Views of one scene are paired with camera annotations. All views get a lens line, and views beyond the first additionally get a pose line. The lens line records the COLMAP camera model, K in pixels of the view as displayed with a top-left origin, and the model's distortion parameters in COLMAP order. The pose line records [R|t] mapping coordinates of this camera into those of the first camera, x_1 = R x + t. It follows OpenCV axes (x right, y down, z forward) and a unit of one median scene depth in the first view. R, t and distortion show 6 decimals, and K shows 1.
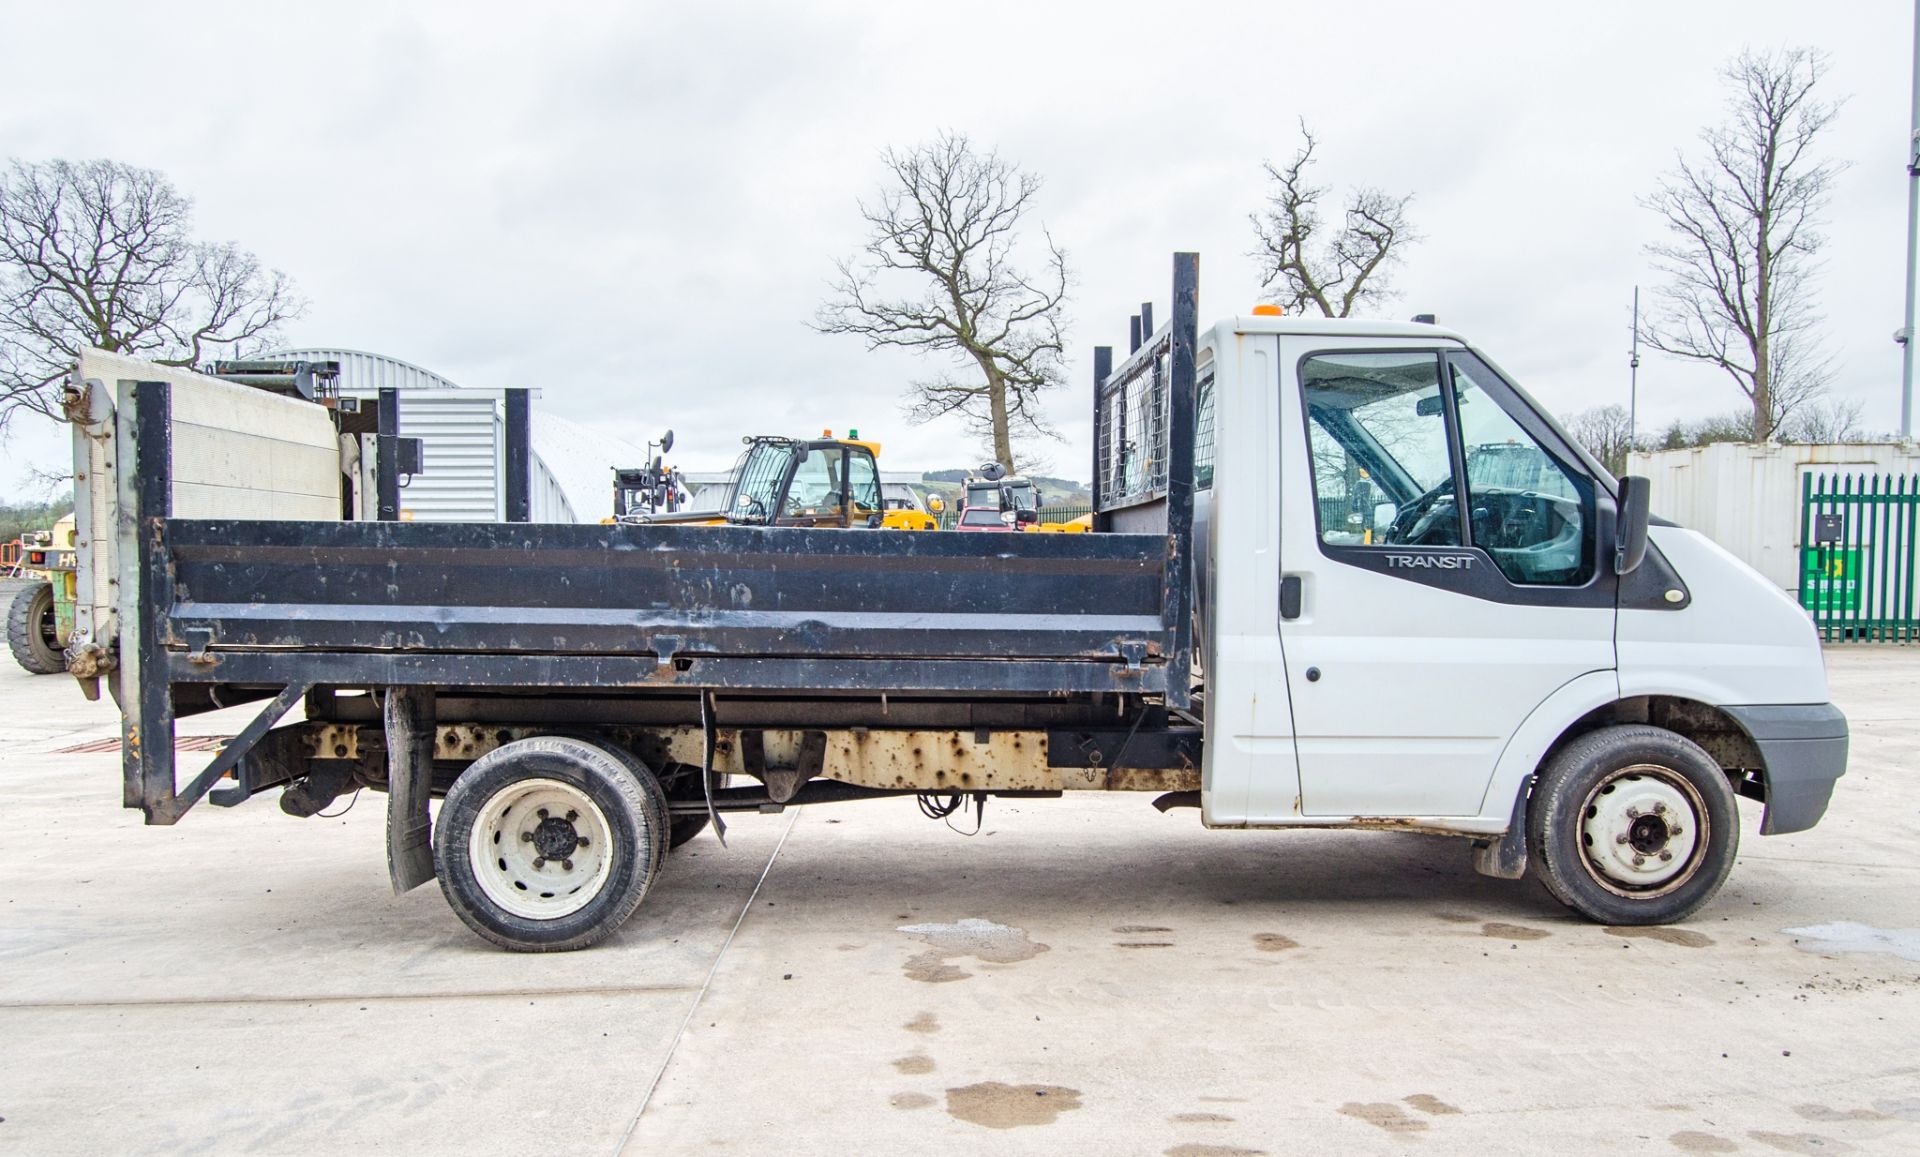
lens RADIAL K [[1471.1, 0, 969.9], [0, 1471.1, 656.5], [0, 0, 1]] dist [-0.003497, -0.004855]
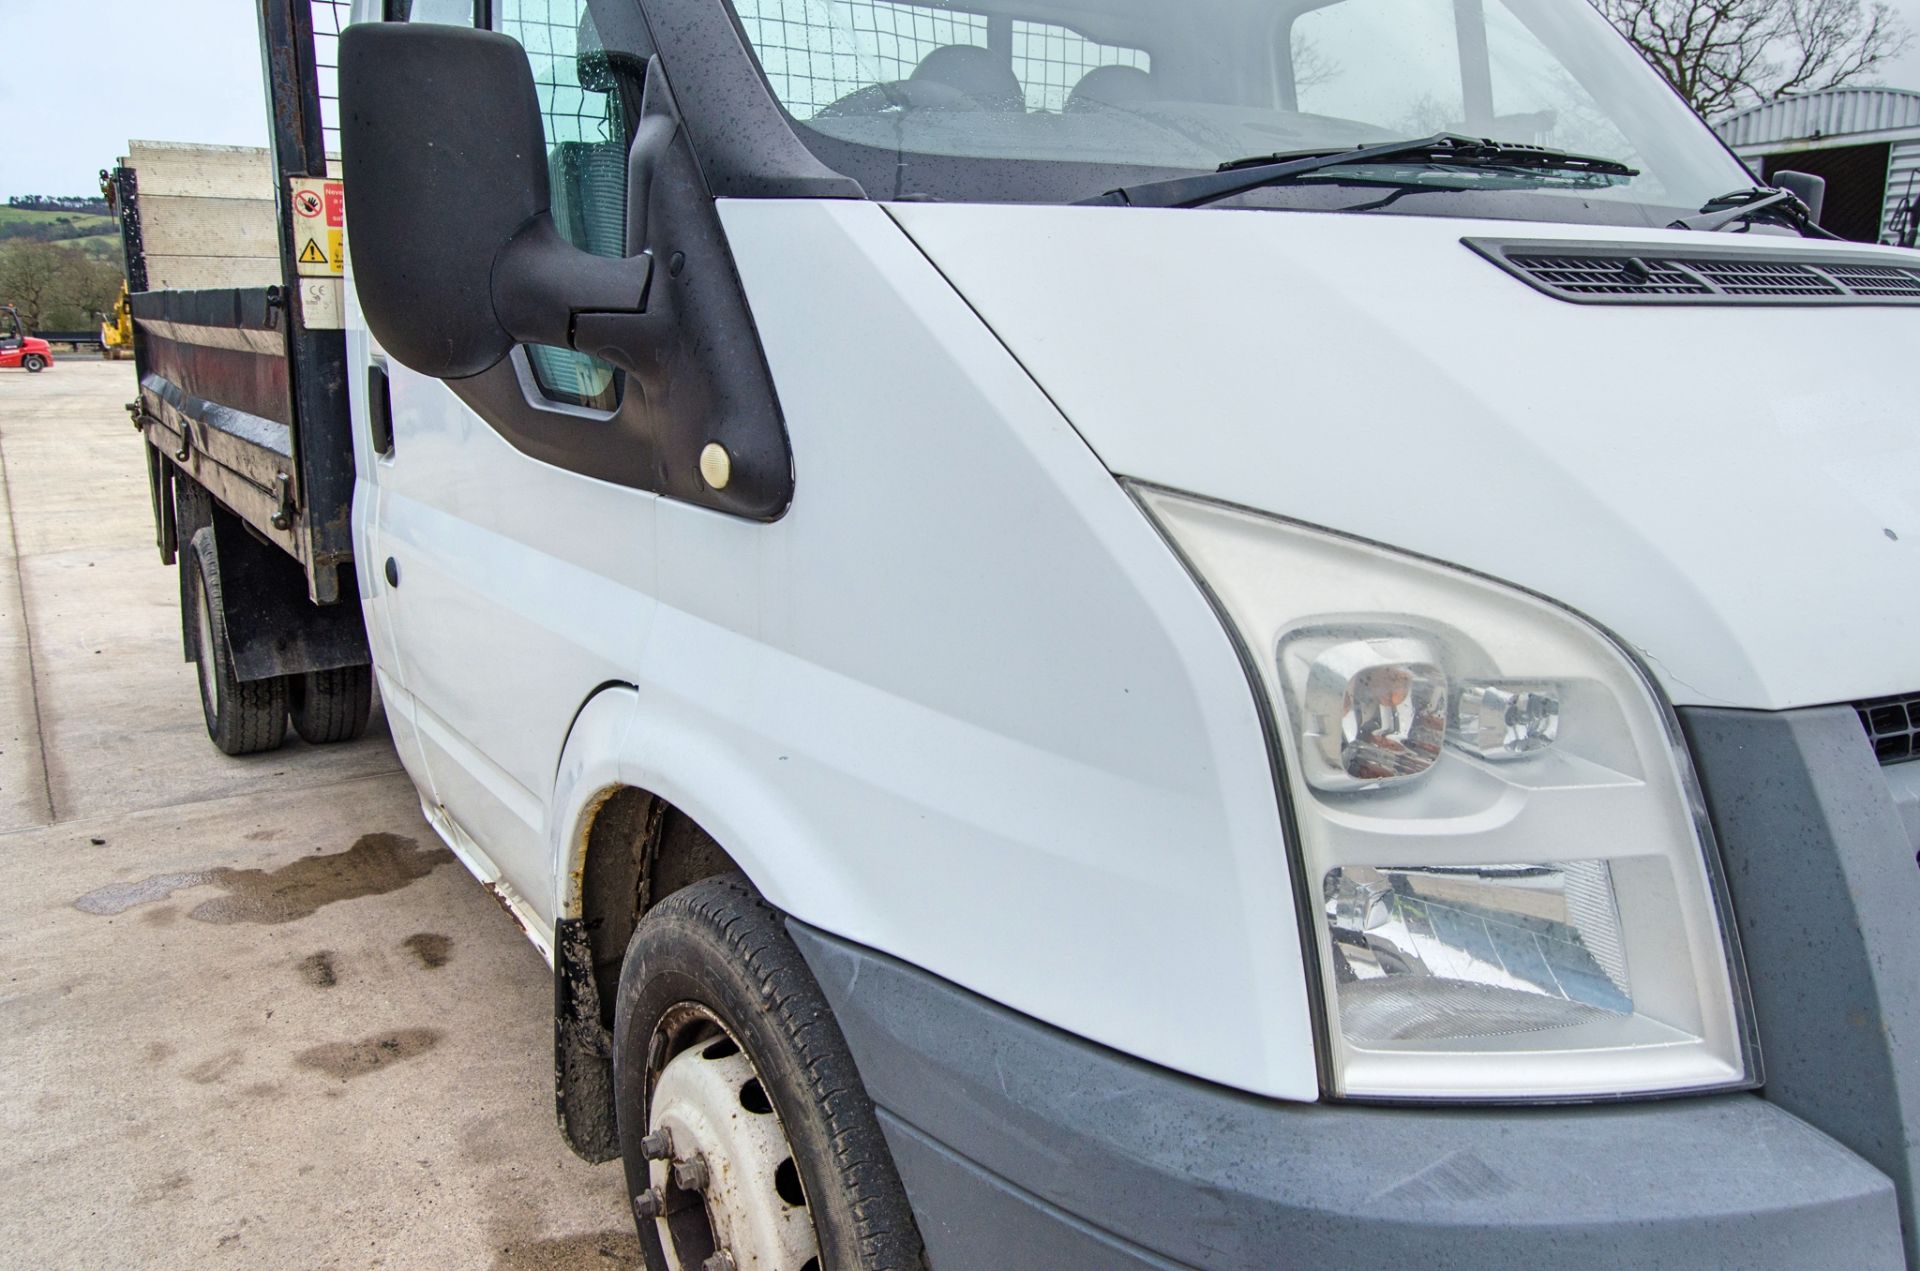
lens RADIAL K [[1458.4, 0, 979.3], [0, 1458.4, 648.9], [0, 0, 1]] dist [-0.010452, 0.009841]
pose [[0.535689, 0.178729, -0.825284, 0.052202], [-0.055632, 0.982690, 0.176708, -0.004166], [0.842581, -0.048748, 0.536359, 0.064992]]
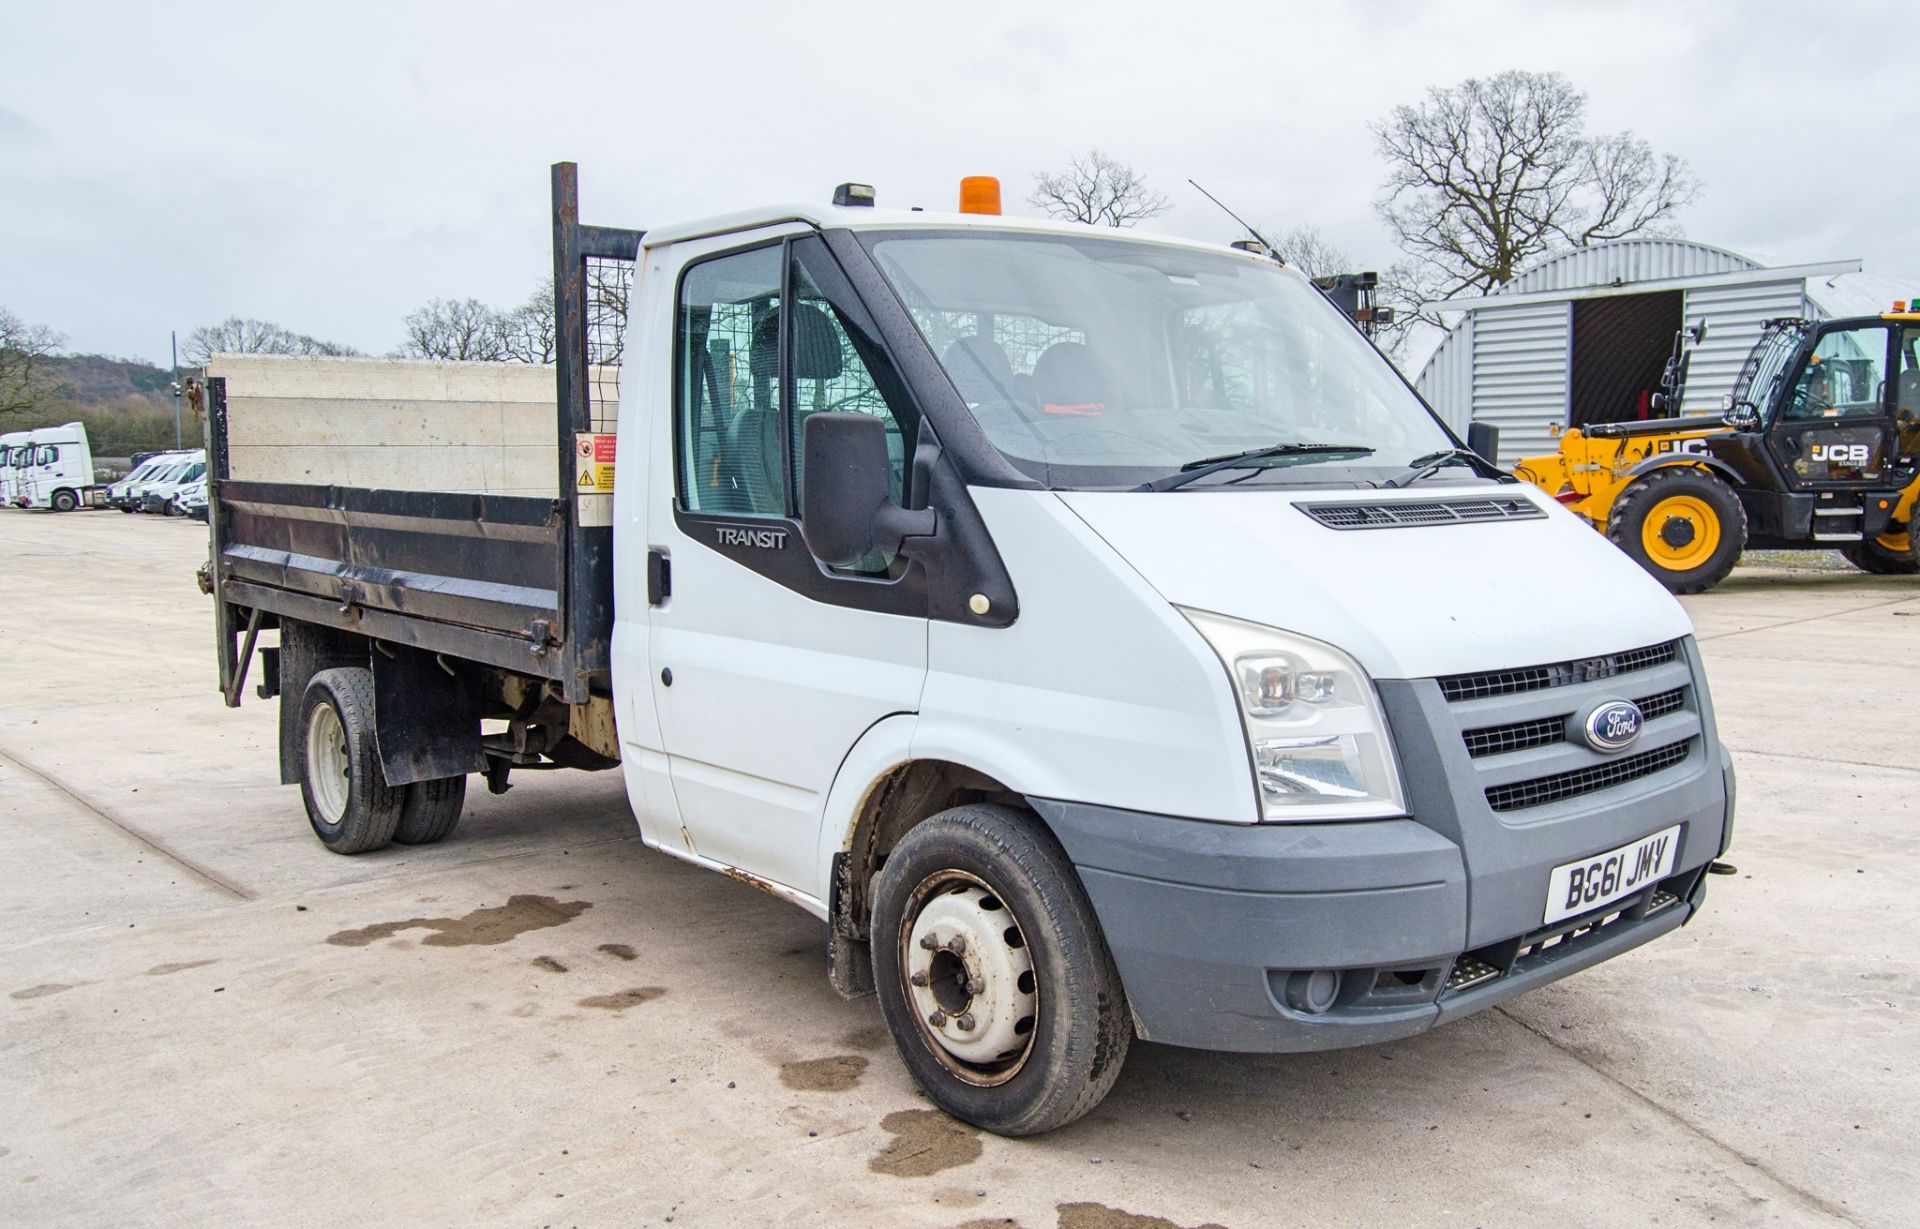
lens RADIAL K [[1589.9, 0, 1019.9], [0, 1589.9, 618.2], [0, 0, 1]] dist [-0.002951, 0.003782]
pose [[0.646727, 0.065204, -0.759929, 0.071335], [-0.040575, 0.997870, 0.051089, -0.005016], [0.761642, -0.002207, 0.647995, 0.042245]]
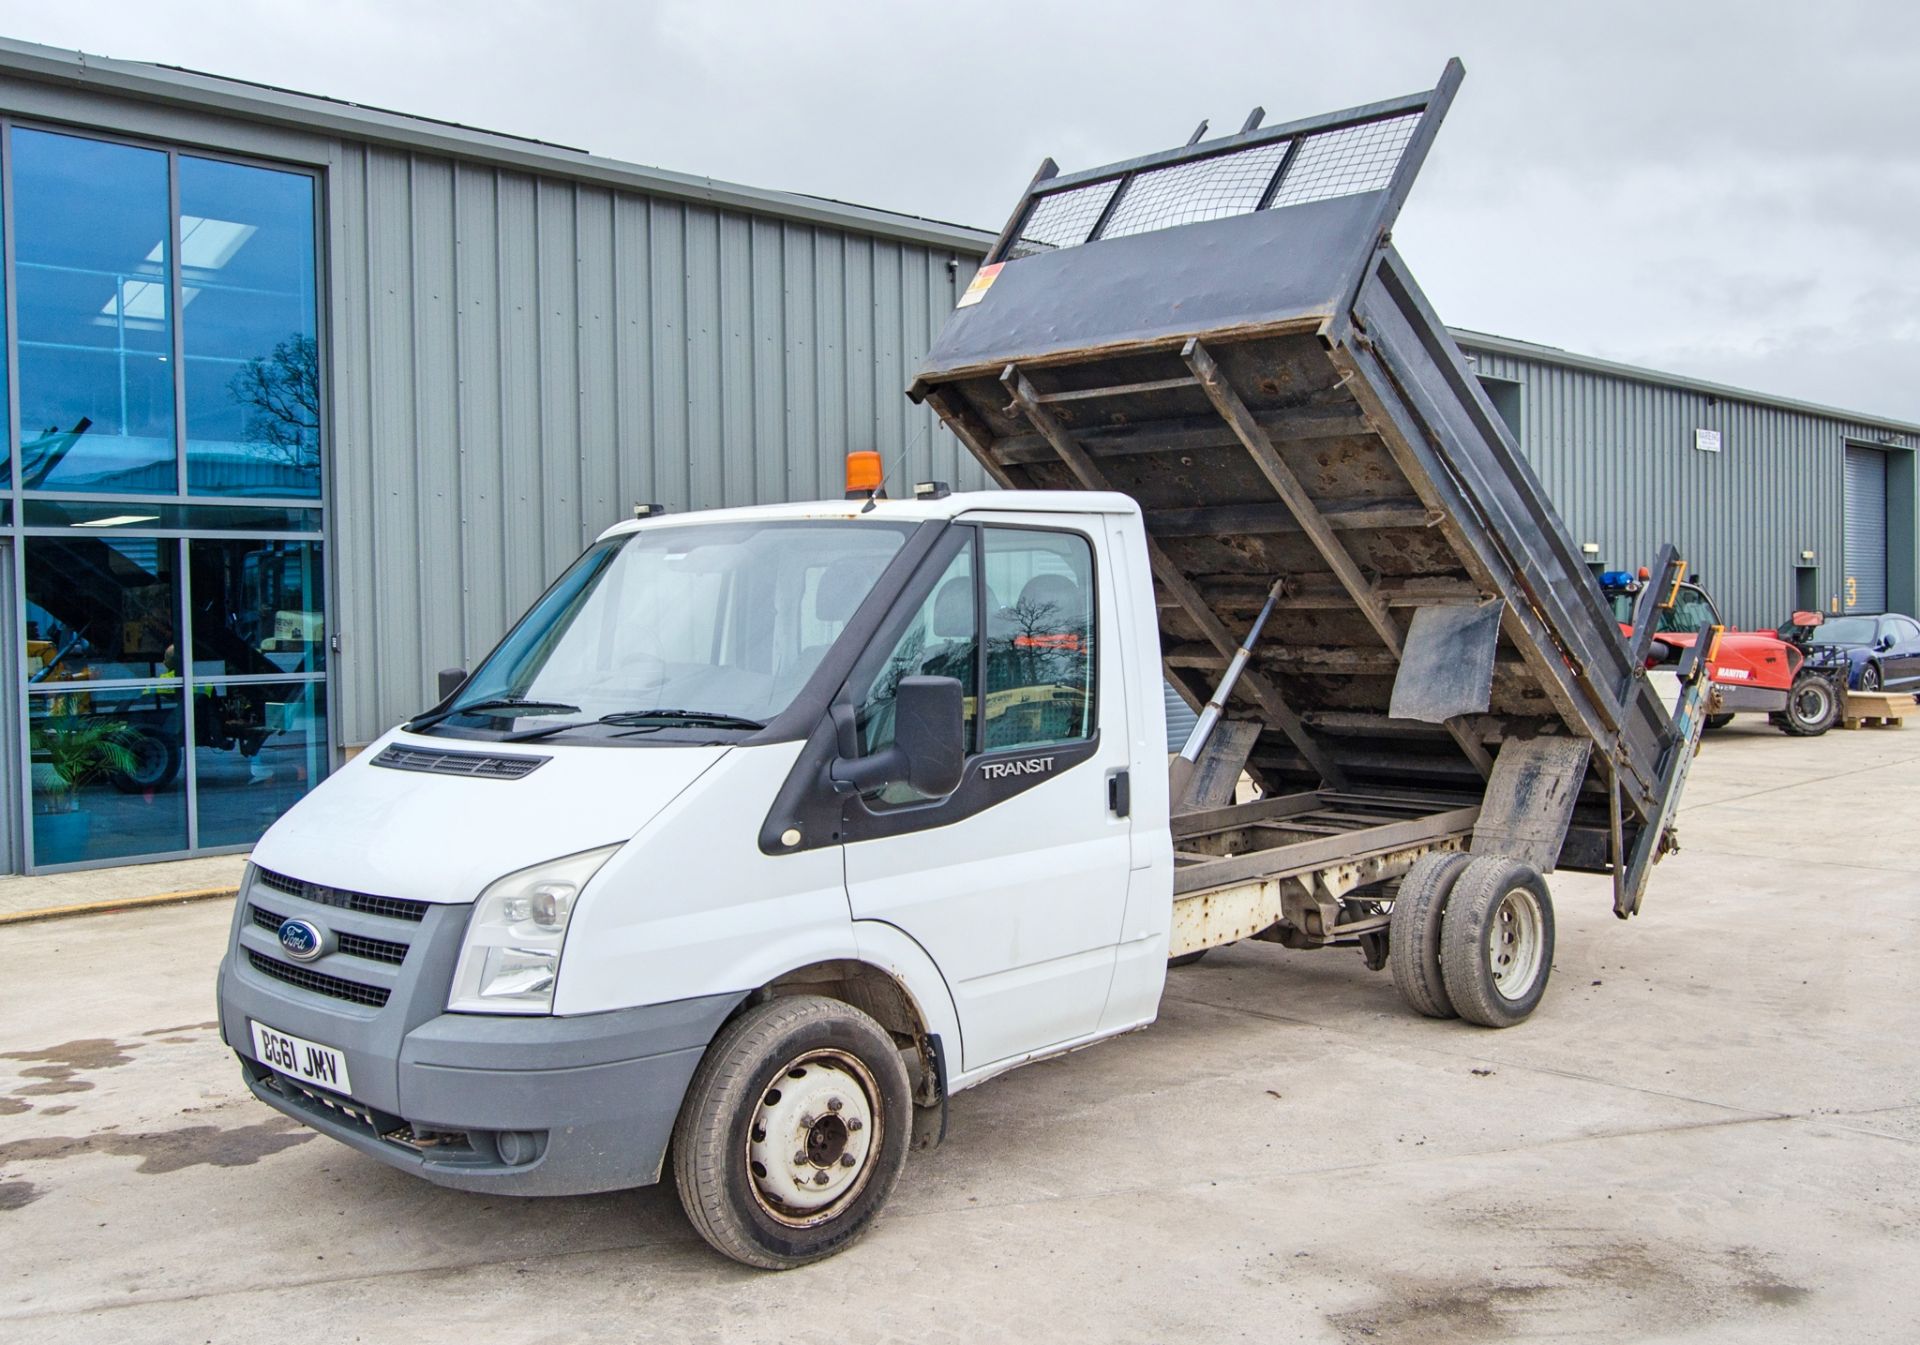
lens RADIAL K [[1715.3, 0, 1006.5], [0, 1715.3, 602.7], [0, 0, 1]] dist [-0.005140, 0.008349]
pose [[-0.712631, 0.007411, -0.701500, 0.073555], [-0.032844, 0.998495, 0.043914, -0.017000], [0.700770, 0.054335, -0.711315, 0.154387]]
